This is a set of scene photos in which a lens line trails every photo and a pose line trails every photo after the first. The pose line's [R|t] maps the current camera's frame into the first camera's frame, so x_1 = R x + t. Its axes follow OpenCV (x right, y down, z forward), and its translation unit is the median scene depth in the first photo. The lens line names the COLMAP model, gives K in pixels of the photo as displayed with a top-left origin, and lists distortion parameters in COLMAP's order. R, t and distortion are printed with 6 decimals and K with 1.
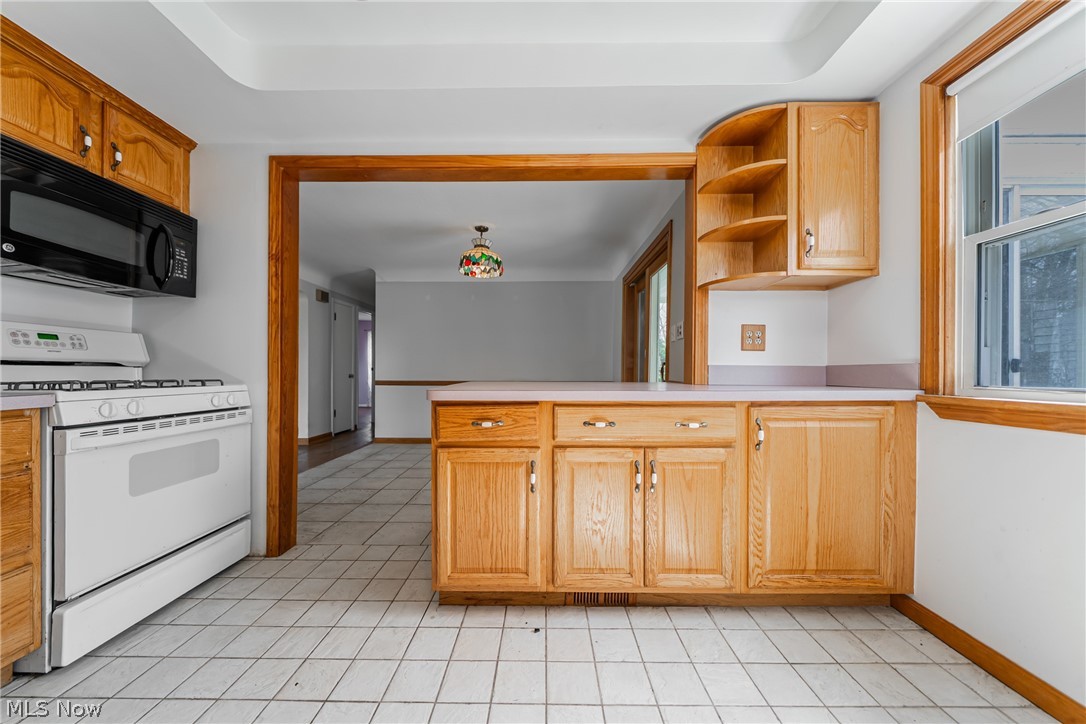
lens RADIAL K [[376.1, 0, 540.9], [0, 376.1, 370.1], [0, 0, 1]] dist [0.000128, -0.000619]
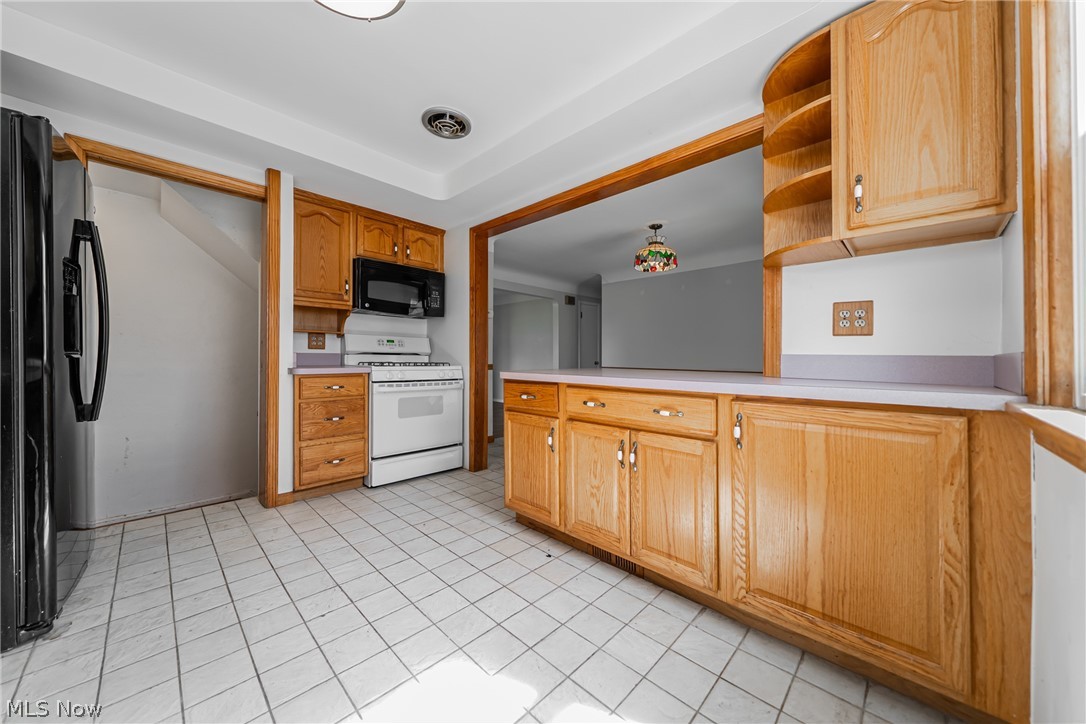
lens RADIAL K [[376.1, 0, 545.5], [0, 376.1, 356.6], [0, 0, 1]] dist [0.000128, -0.000619]
pose [[0.734487, 0.003848, -0.678612, 0.829155], [-0.007867, 0.999965, -0.002845, -0.002766], [0.678578, 0.007428, 0.734491, 0.017443]]
